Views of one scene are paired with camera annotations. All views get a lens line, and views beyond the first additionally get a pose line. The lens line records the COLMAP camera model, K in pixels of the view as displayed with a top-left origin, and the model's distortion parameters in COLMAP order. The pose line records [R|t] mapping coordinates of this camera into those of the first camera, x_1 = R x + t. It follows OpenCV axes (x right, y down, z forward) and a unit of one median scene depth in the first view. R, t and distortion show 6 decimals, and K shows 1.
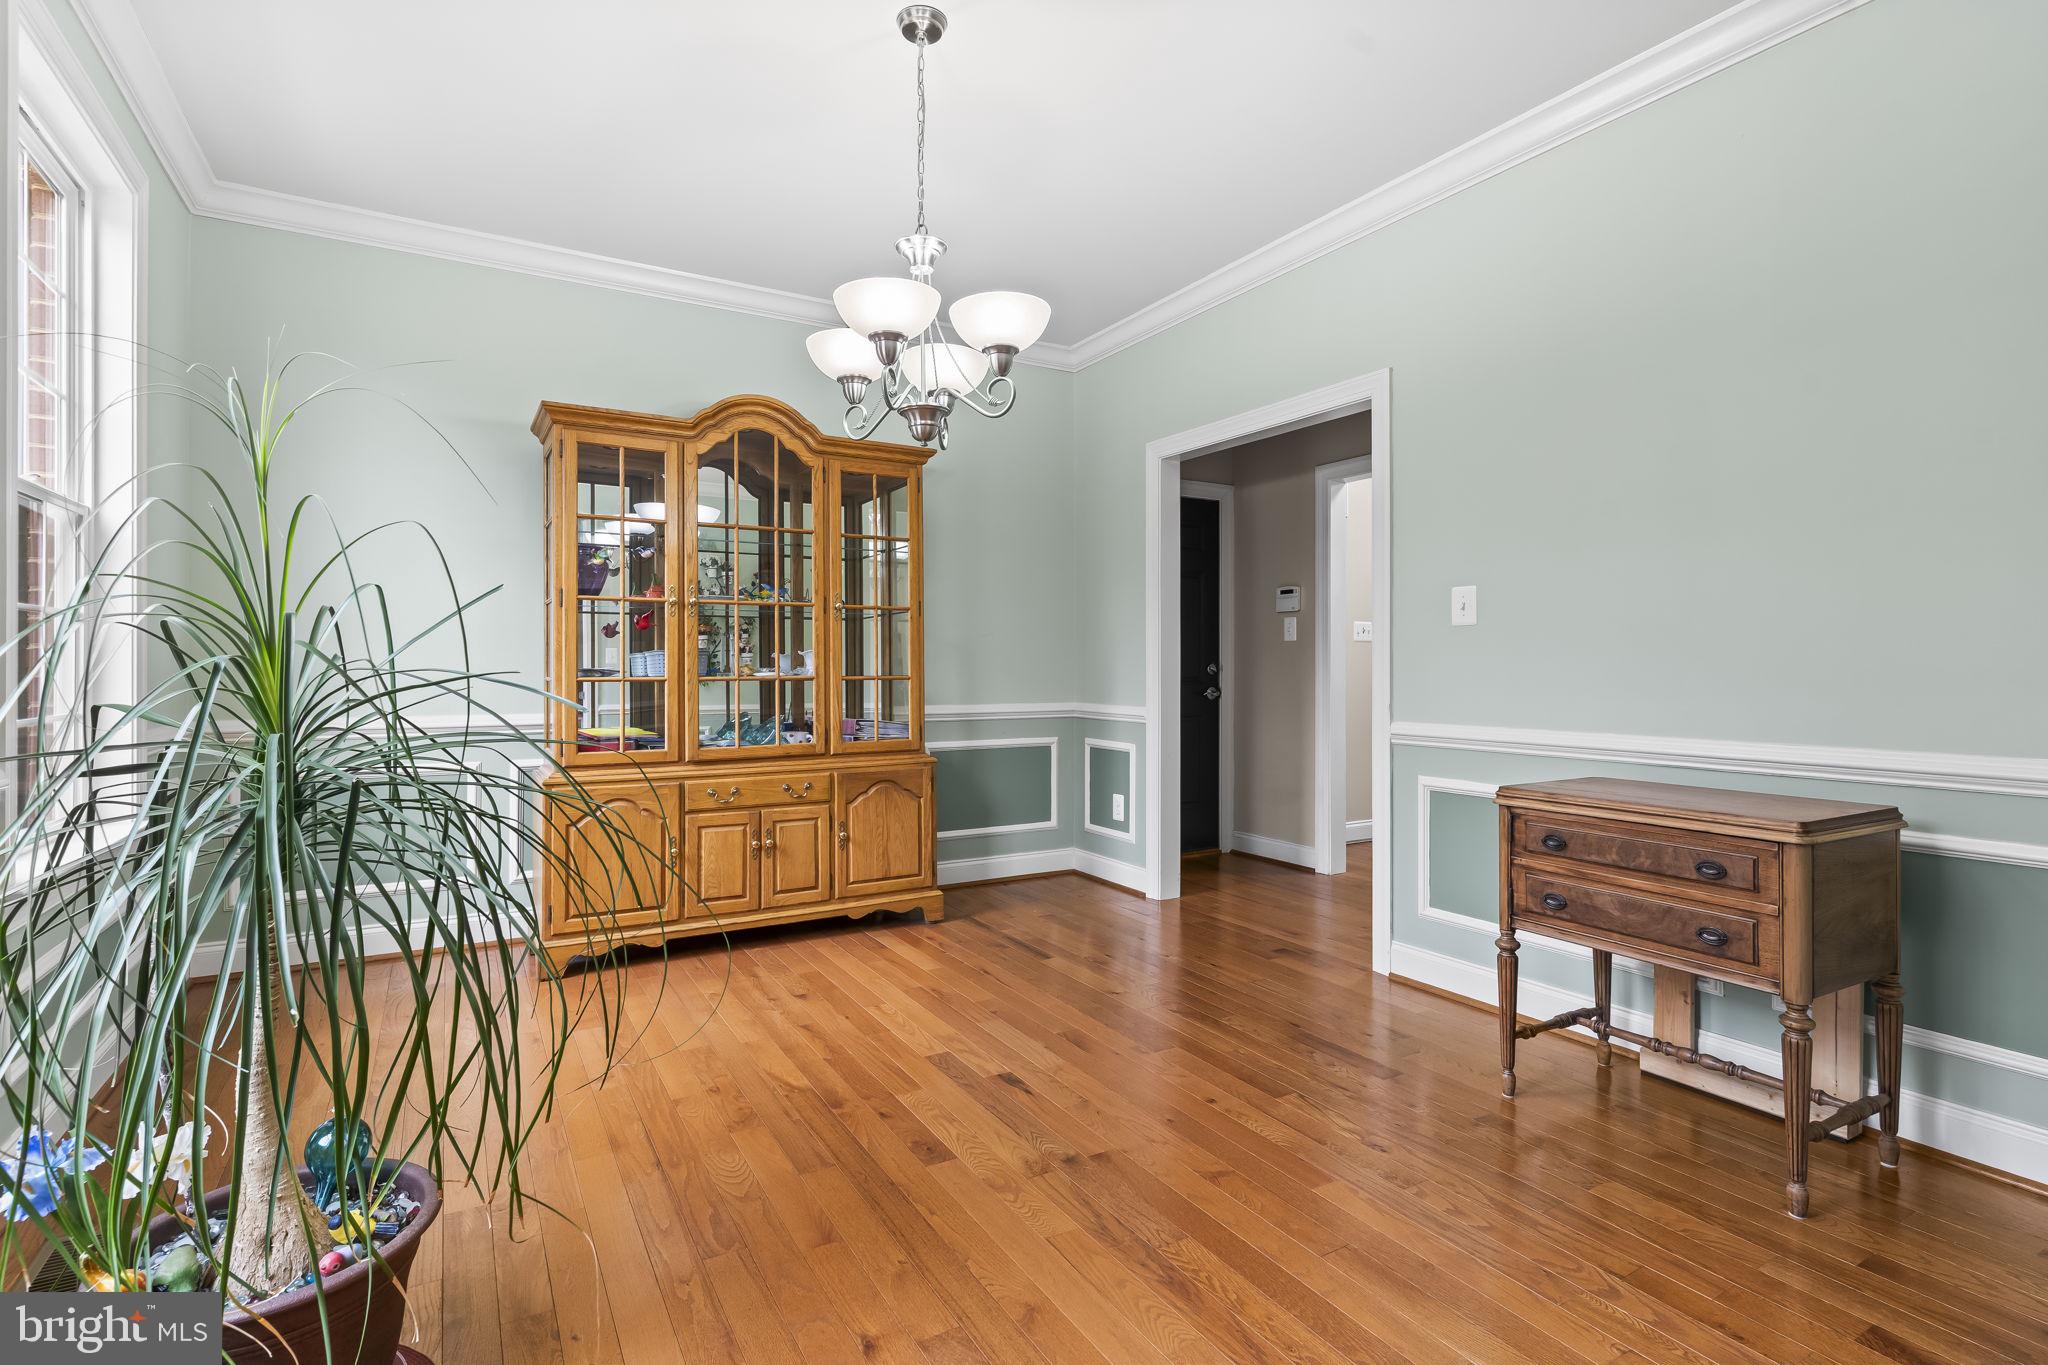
lens RADIAL K [[991.3, 0, 1024.6], [0, 991.3, 670.4], [0, 0, 1]] dist [-0.000137, -0.002974]
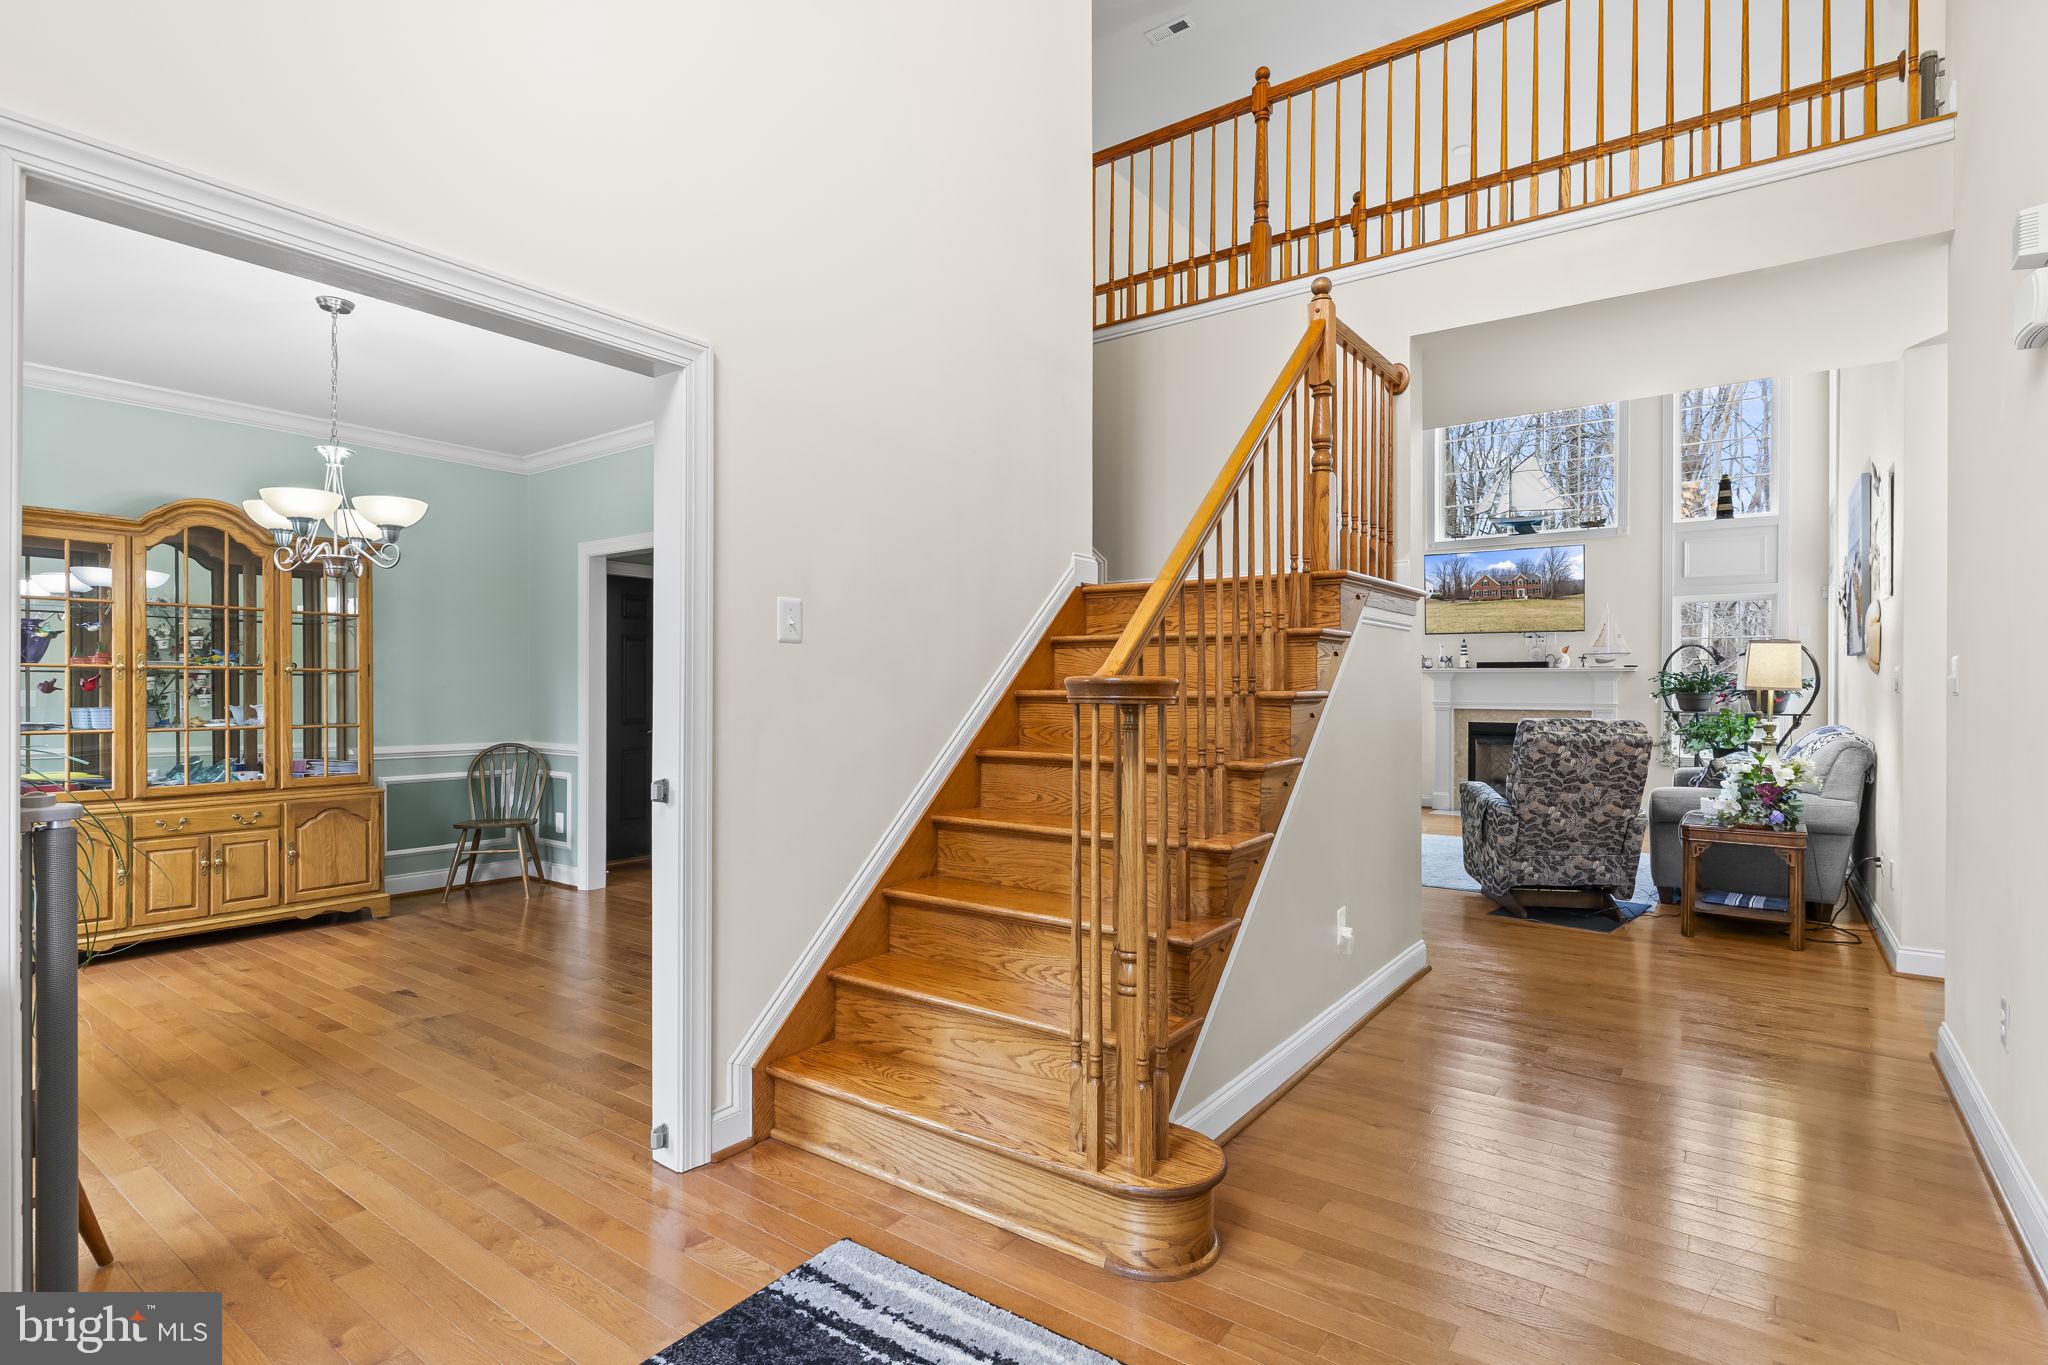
lens RADIAL K [[991.3, 0, 1027.8], [0, 991.3, 693.5], [0, 0, 1]] dist [-0.000137, -0.002974]
pose [[0.915273, 0.000495, 0.402833, 0.163151], [0.000737, 0.999996, -0.002903, -0.030731], [-0.402833, 0.002954, 0.915269, -0.519983]]
